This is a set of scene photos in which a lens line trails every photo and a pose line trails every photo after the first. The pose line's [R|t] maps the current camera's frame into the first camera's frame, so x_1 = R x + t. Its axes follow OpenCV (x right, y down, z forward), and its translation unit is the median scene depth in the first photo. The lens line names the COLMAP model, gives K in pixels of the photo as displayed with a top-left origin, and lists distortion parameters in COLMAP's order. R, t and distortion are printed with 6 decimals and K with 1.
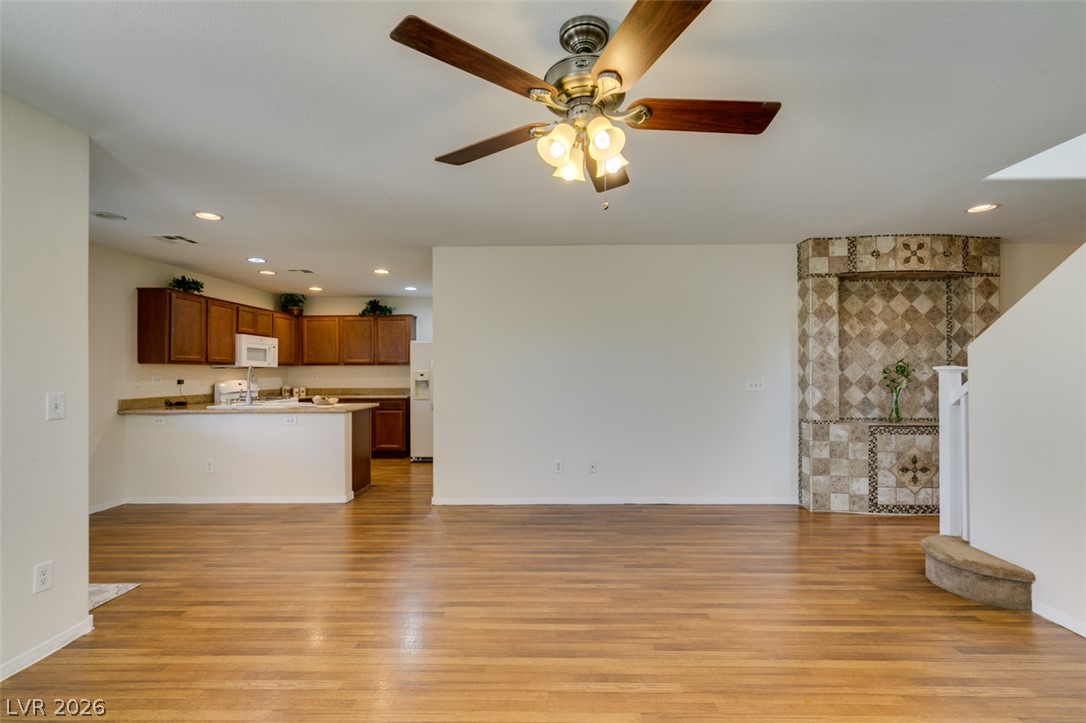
lens RADIAL K [[483.2, 0, 544.2], [0, 483.2, 369.0], [0, 0, 1]] dist [-0.003951, 0.000883]
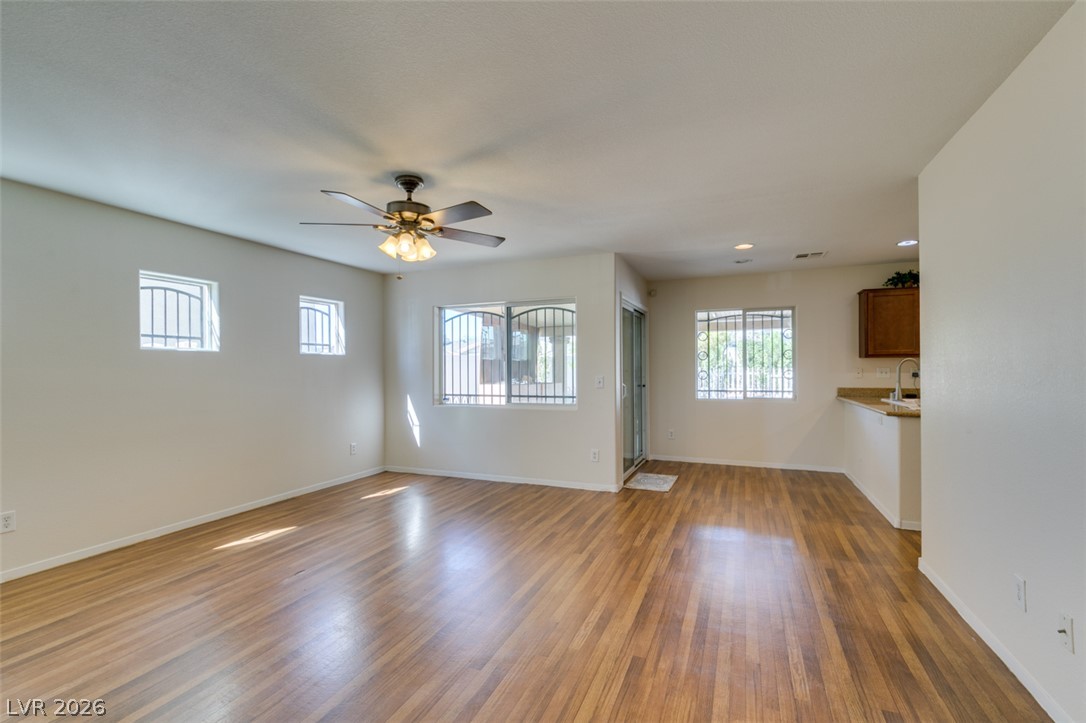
lens RADIAL K [[483.2, 0, 541.7], [0, 483.2, 364.9], [0, 0, 1]] dist [-0.003951, 0.000883]
pose [[-0.373169, 0.002475, -0.927760, 0.610819], [0.012087, 0.999925, -0.002194, -0.000656], [0.927685, -0.012032, -0.373171, 0.818385]]
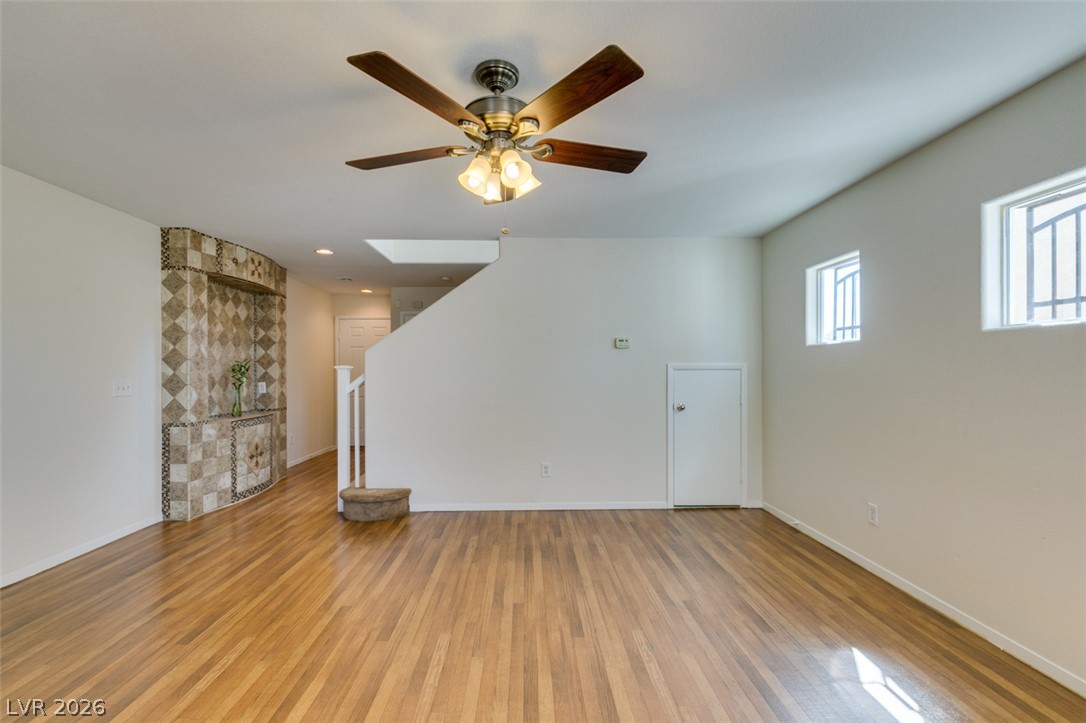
lens RADIAL K [[483.2, 0, 538.2], [0, 483.2, 365.3], [0, 0, 1]] dist [-0.003951, 0.000883]
pose [[-0.042554, 0.008479, 0.999058, -0.411554], [0.000879, 0.999964, -0.008449, 0.003279], [-0.999094, 0.000519, -0.042560, 0.366184]]
